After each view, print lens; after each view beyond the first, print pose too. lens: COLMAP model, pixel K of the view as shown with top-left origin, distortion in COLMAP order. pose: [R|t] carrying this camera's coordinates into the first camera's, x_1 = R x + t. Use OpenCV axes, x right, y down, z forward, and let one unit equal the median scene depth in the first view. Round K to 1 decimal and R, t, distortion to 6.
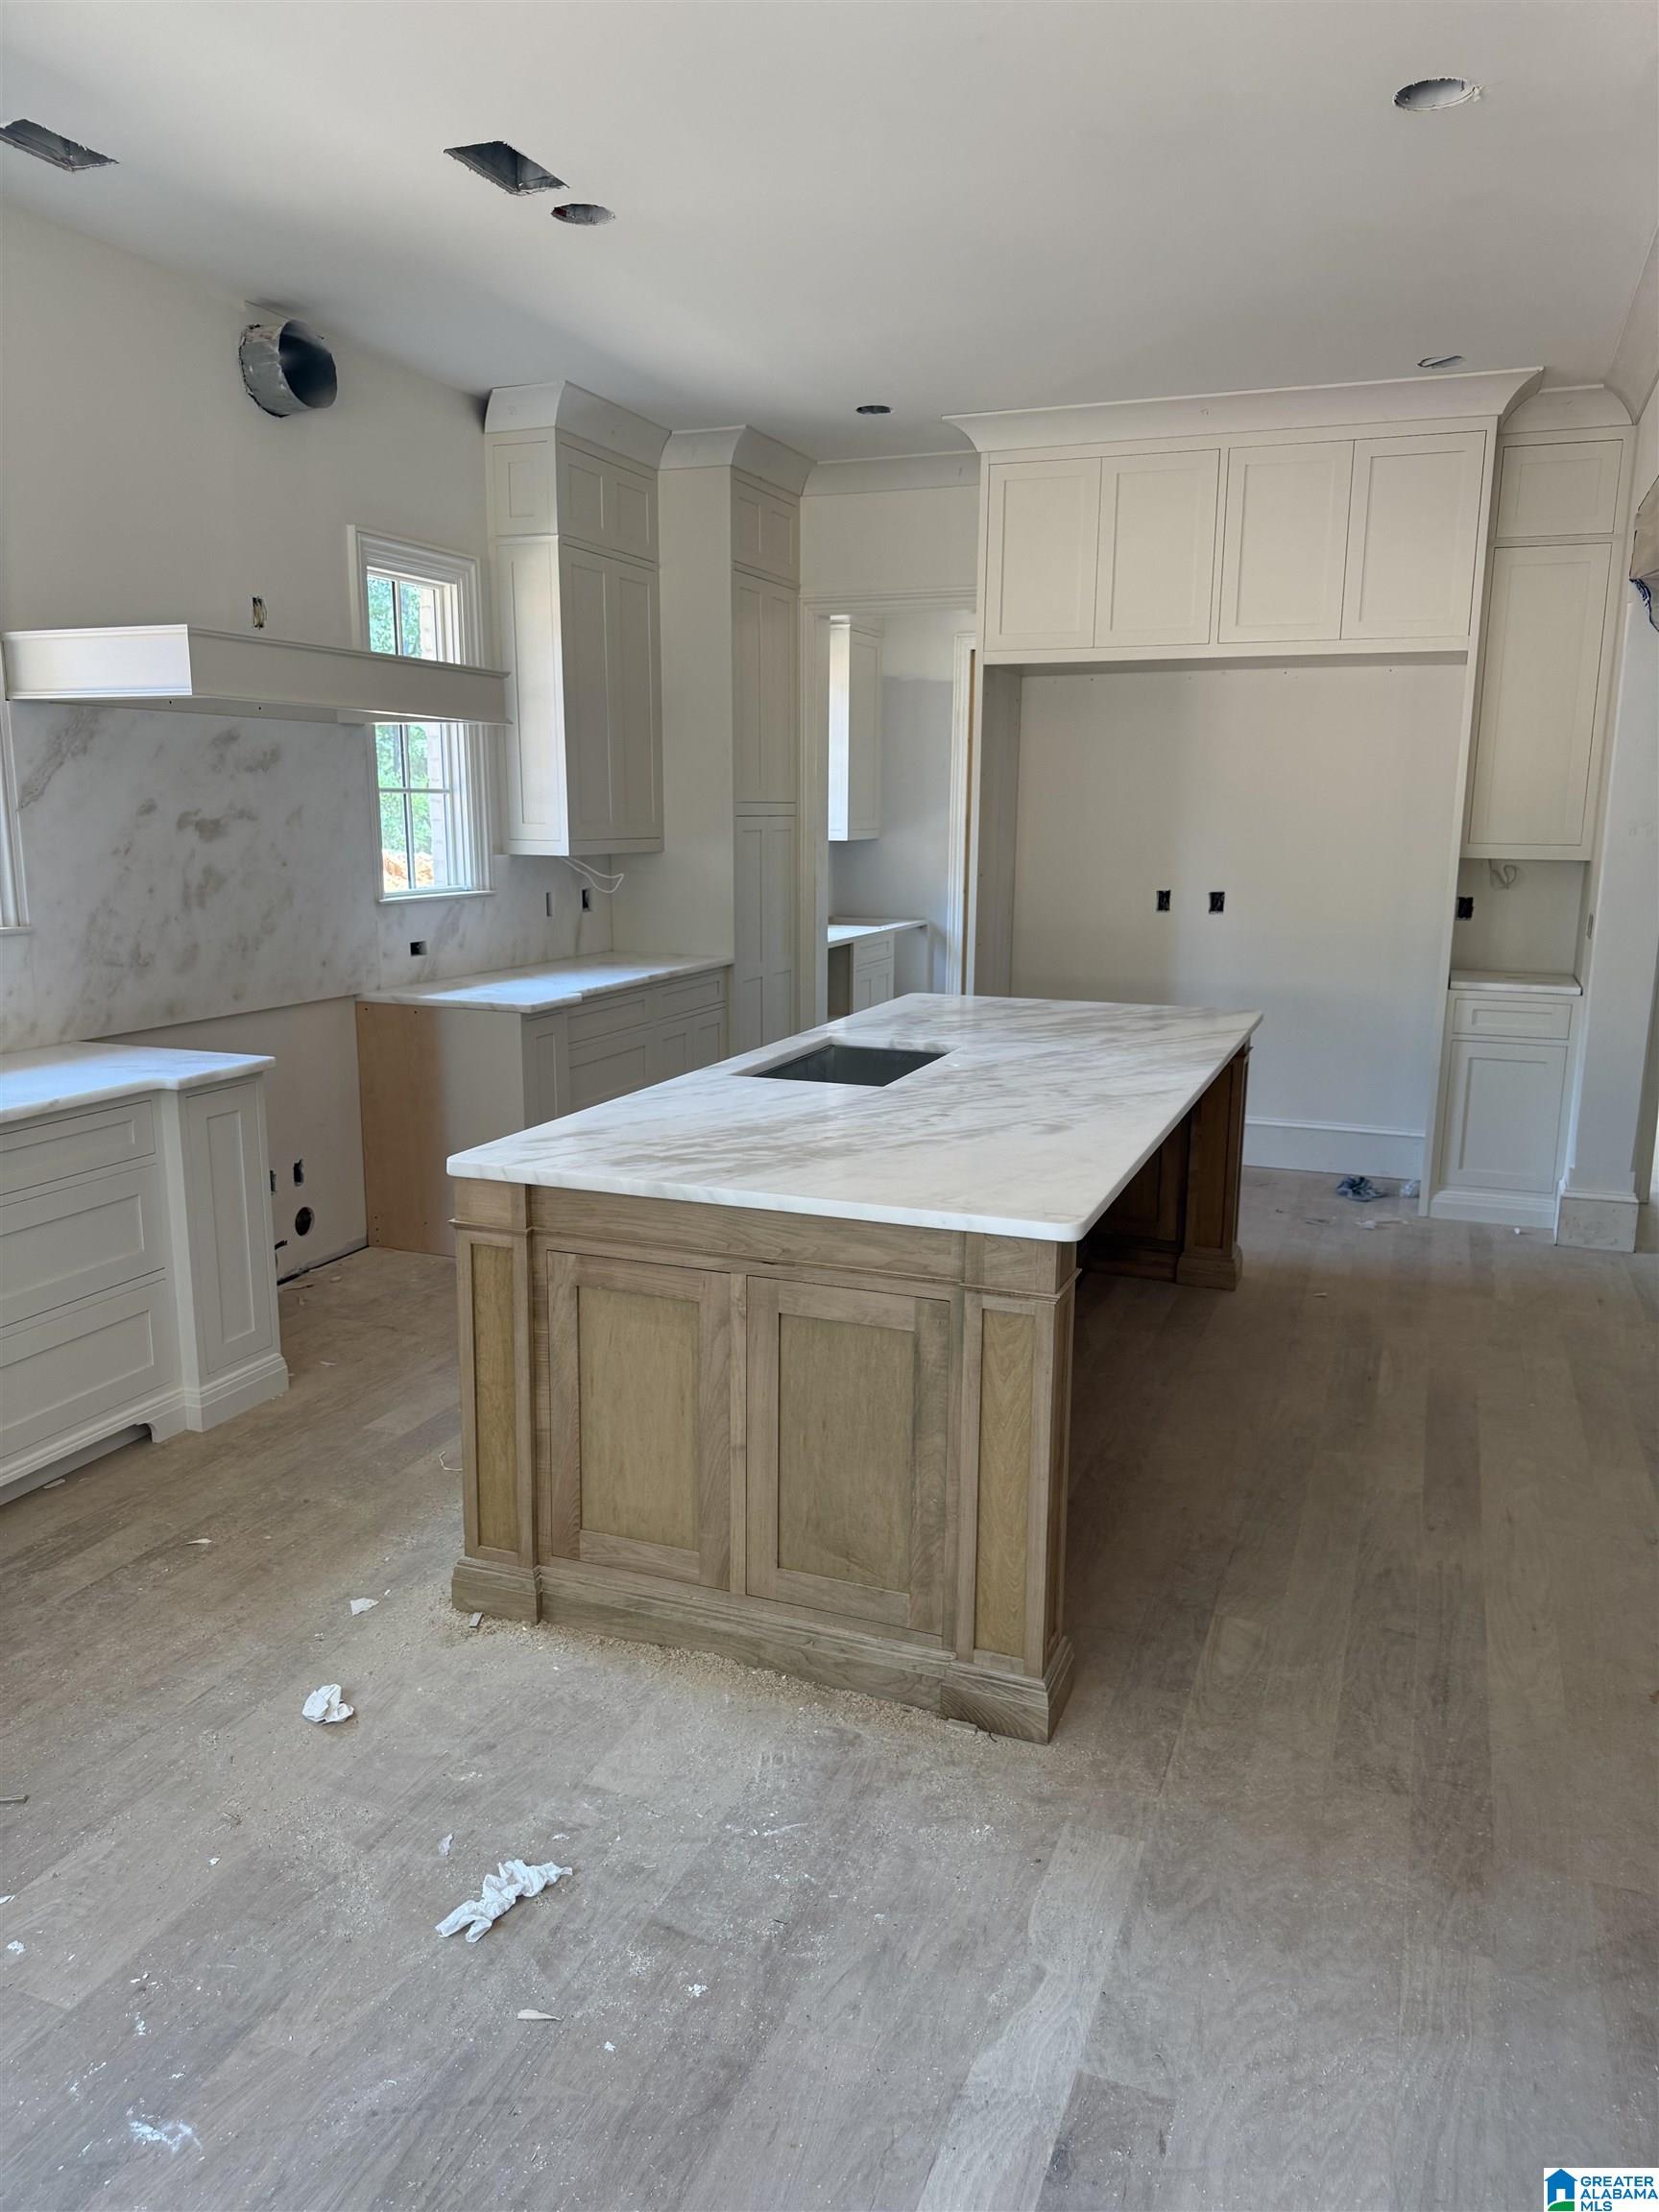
lens RADIAL K [[1551.9, 0, 828.6], [0, 1551.9, 1115.8], [0, 0, 1]] dist [0.054212, -0.000563]
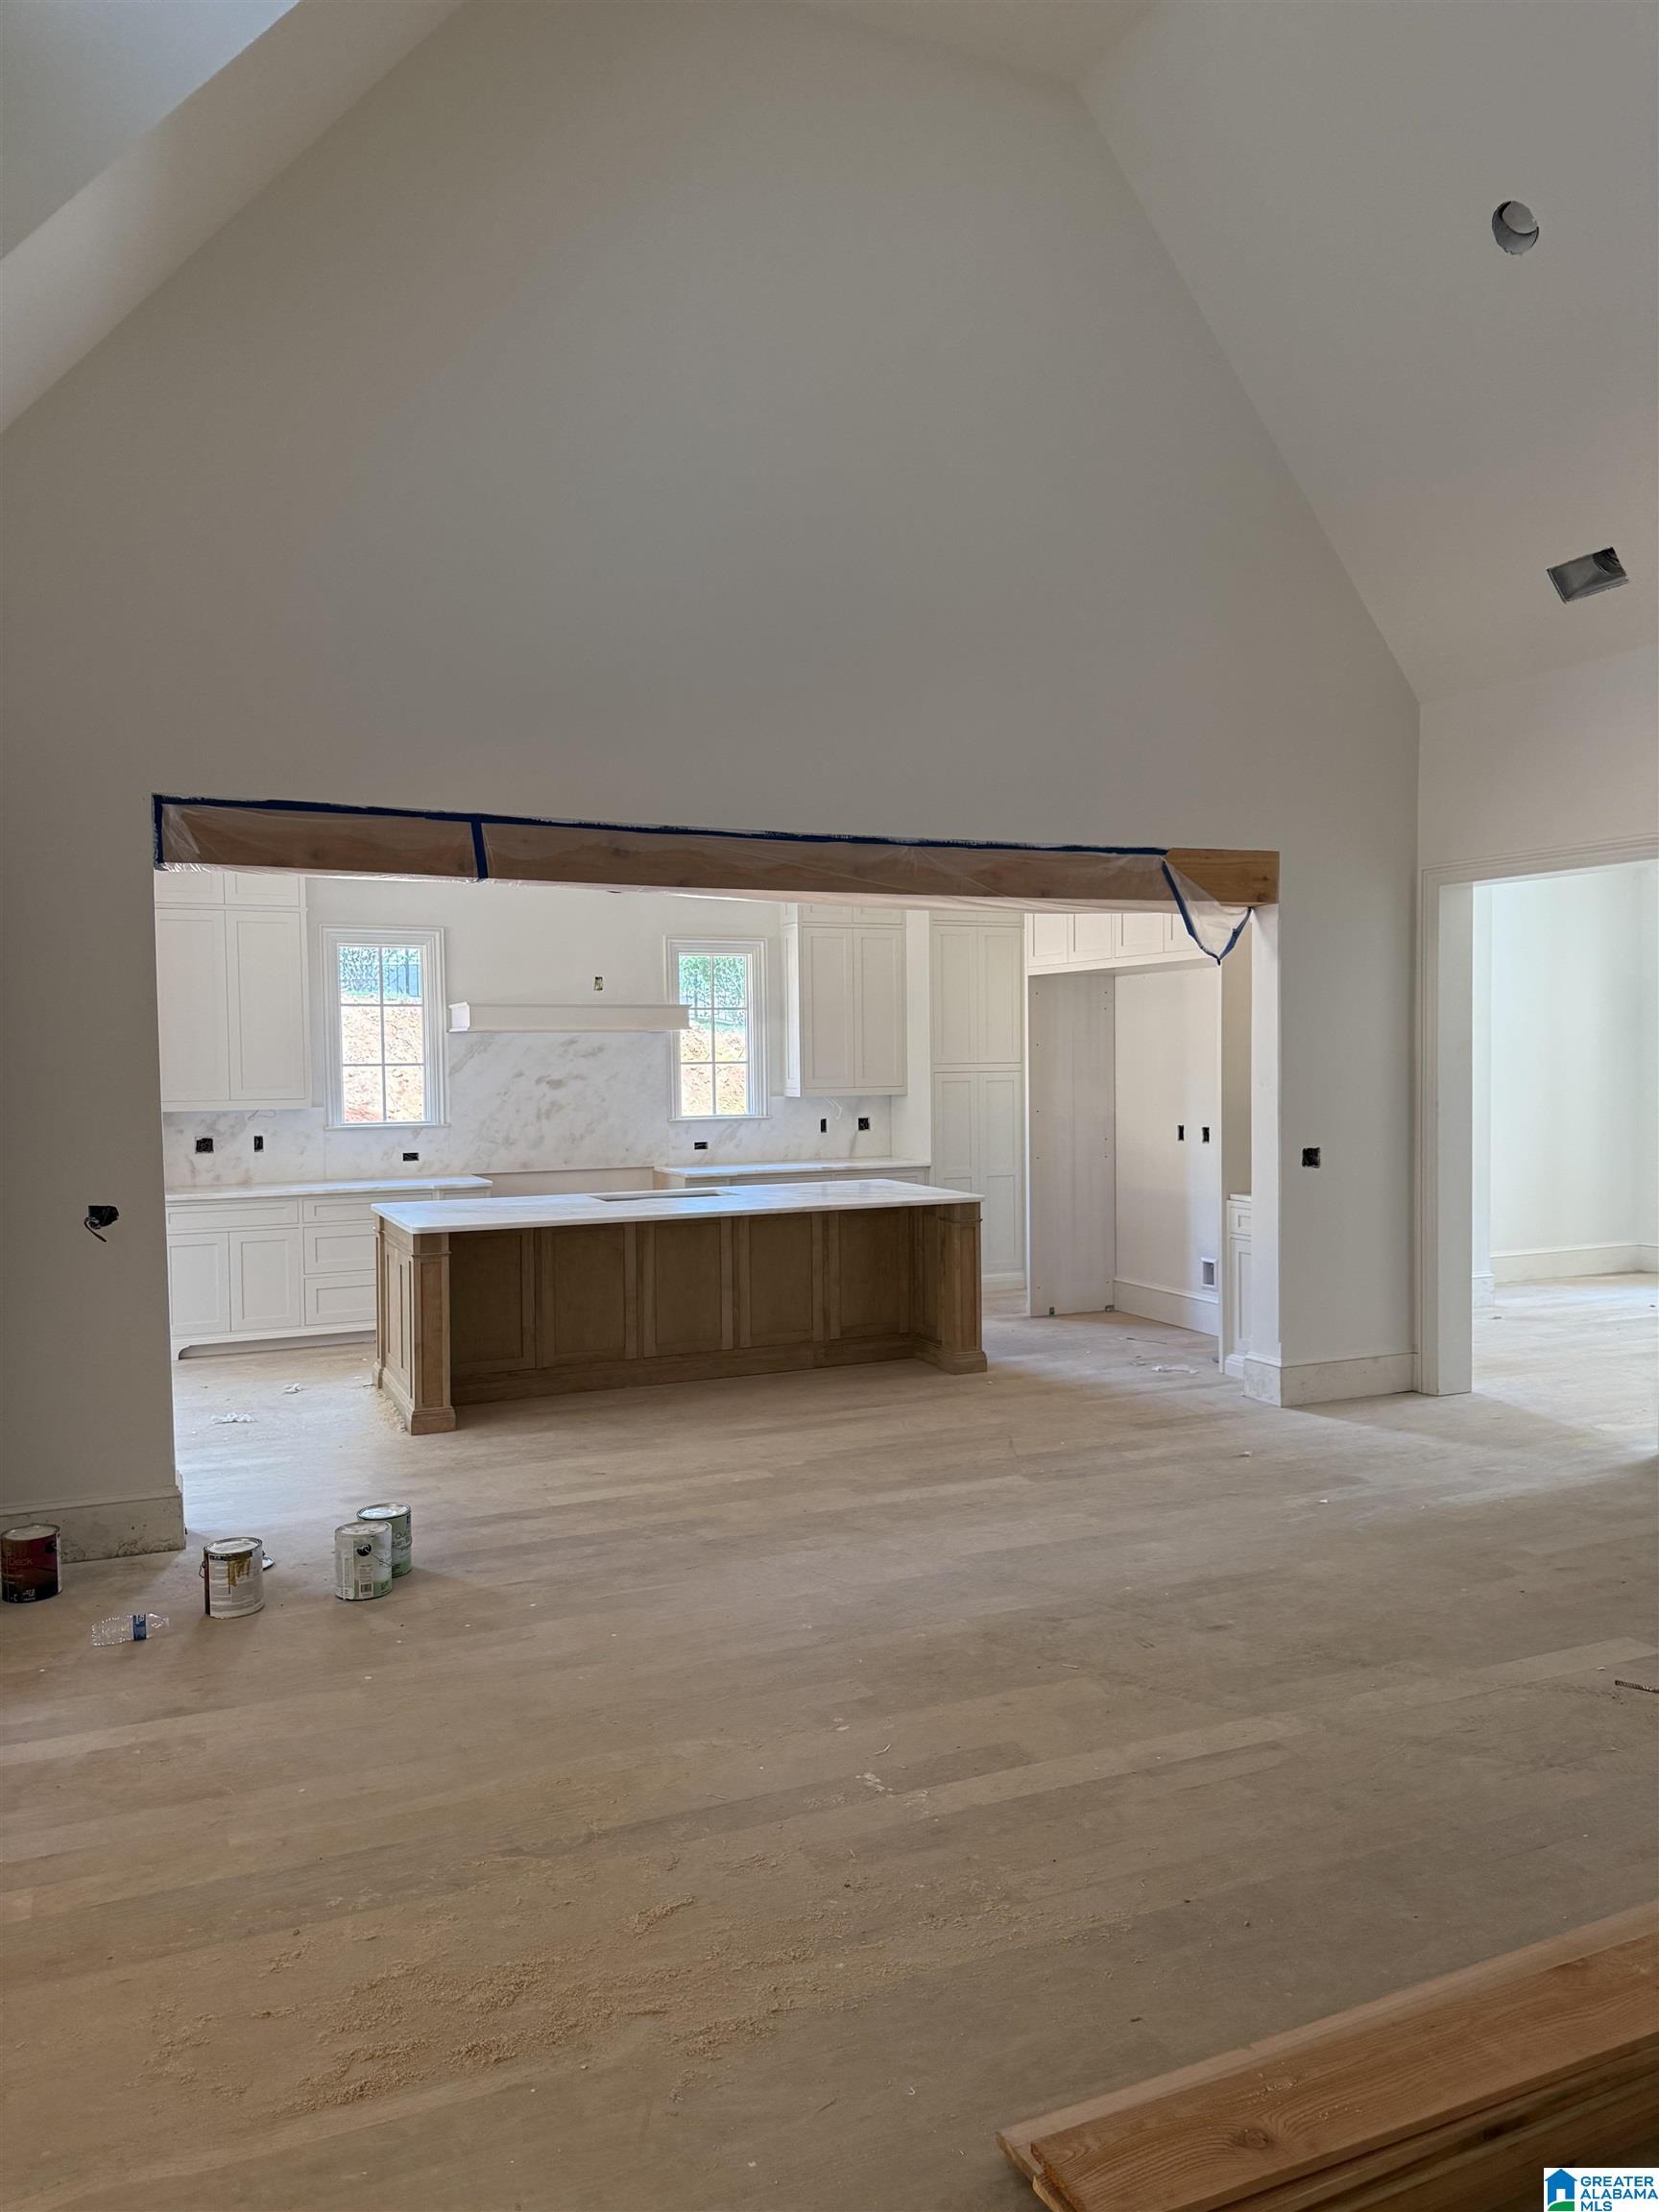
lens RADIAL K [[1551.9, 0, 834.3], [0, 1551.9, 1102.6], [0, 0, 1]] dist [0.054212, -0.000563]
pose [[0.710083, 0.008440, -0.704068, 1.256907], [-0.123735, 0.985863, -0.112975, 0.033774], [0.693161, 0.167340, 0.701089, -0.210114]]
